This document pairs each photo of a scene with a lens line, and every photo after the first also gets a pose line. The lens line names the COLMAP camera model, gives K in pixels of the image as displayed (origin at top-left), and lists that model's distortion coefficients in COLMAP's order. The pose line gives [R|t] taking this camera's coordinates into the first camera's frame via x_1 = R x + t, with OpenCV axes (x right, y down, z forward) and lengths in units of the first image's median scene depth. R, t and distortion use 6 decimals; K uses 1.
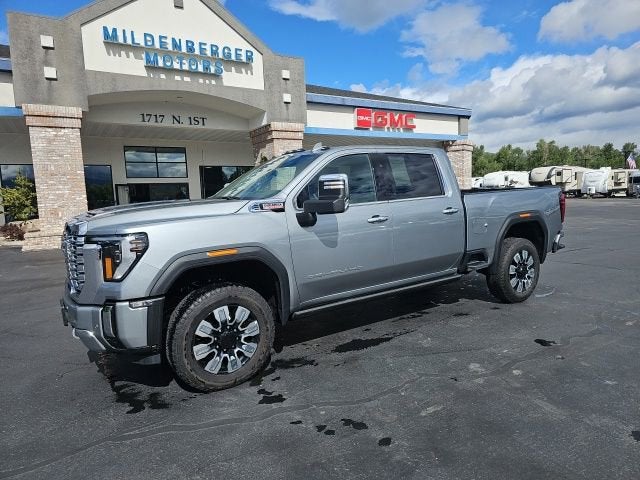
lens RADIAL K [[414.4, 0, 317.8], [0, 414.4, 239.4], [0, 0, 1]] dist [0.063718, -0.052304]
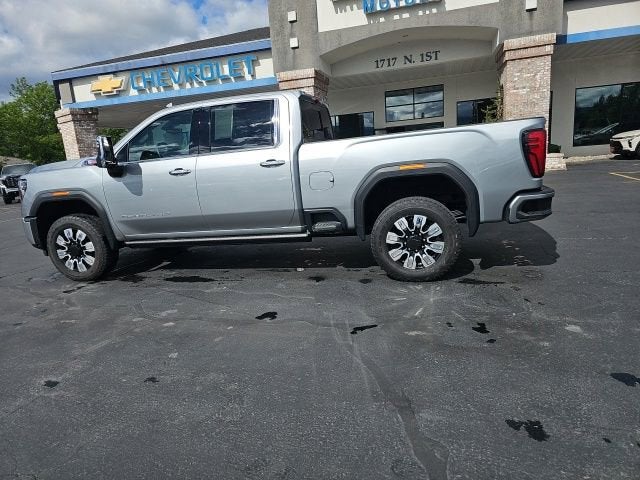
lens RADIAL K [[416.0, 0, 308.6], [0, 416.0, 239.9], [0, 0, 1]] dist [0.059832, -0.049039]
pose [[0.673319, 0.134818, -0.726956, 0.375539], [-0.027260, 0.987093, 0.157813, -0.016966], [0.738849, -0.086442, 0.668303, 0.151067]]
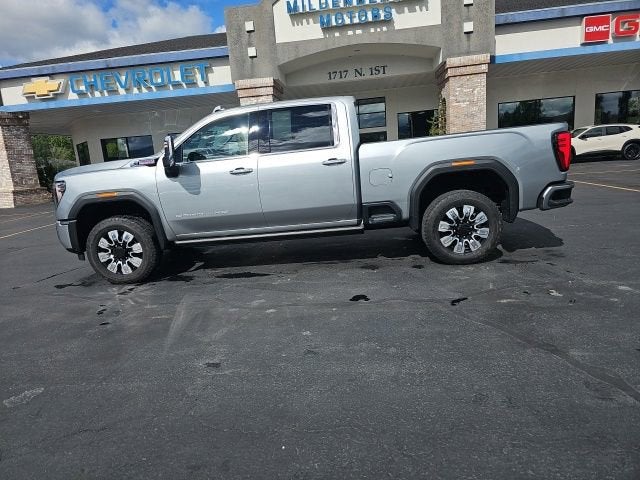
lens RADIAL K [[415.2, 0, 309.5], [0, 415.2, 237.1], [0, 0, 1]] dist [0.058294, -0.047065]
pose [[0.794463, 0.090057, -0.600598, 0.313256], [-0.015671, 0.991655, 0.127965, -0.005378], [0.607110, -0.092251, 0.789245, 0.055377]]
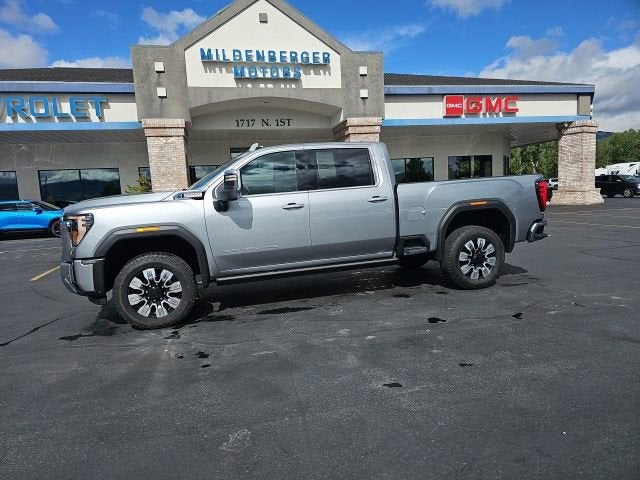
lens RADIAL K [[414.8, 0, 309.5], [0, 414.8, 241.2], [0, 0, 1]] dist [0.060754, -0.050517]
pose [[0.948498, 0.023216, -0.315932, 0.175193], [-0.017403, 0.999624, 0.021209, 0.007992], [0.316306, -0.014618, 0.948545, -0.035415]]
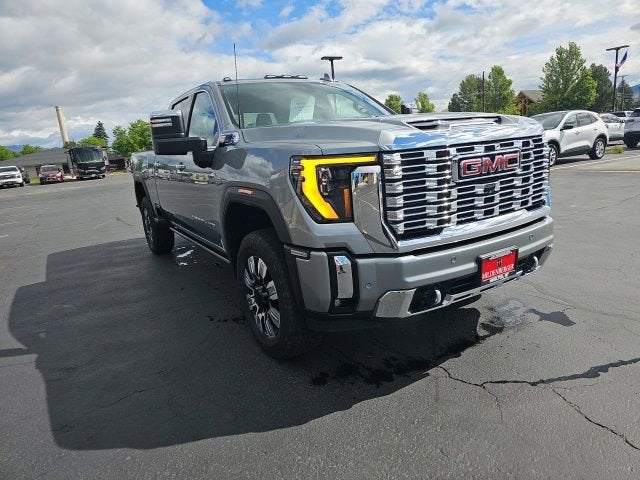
lens RADIAL K [[414.1, 0, 323.0], [0, 414.1, 237.2], [0, 0, 1]] dist [0.059922, -0.046584]
pose [[0.017946, -0.183645, 0.982829, -0.334613], [0.198529, 0.964069, 0.176514, -0.011451], [-0.979931, 0.191953, 0.053760, 0.331163]]
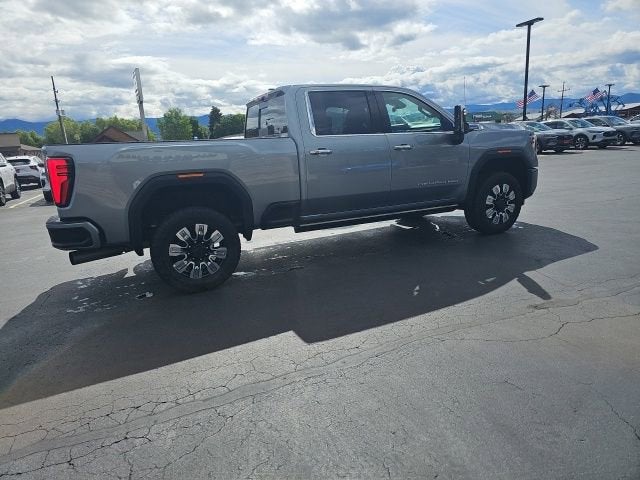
lens RADIAL K [[429.2, 0, 313.7], [0, 429.2, 239.7], [0, 0, 1]] dist [0.060774, -0.052251]
pose [[-0.987138, 0.066116, 0.145560, -0.008187], [0.110050, 0.941447, 0.318694, -0.080712], [-0.115967, 0.330614, -0.936614, 0.830004]]
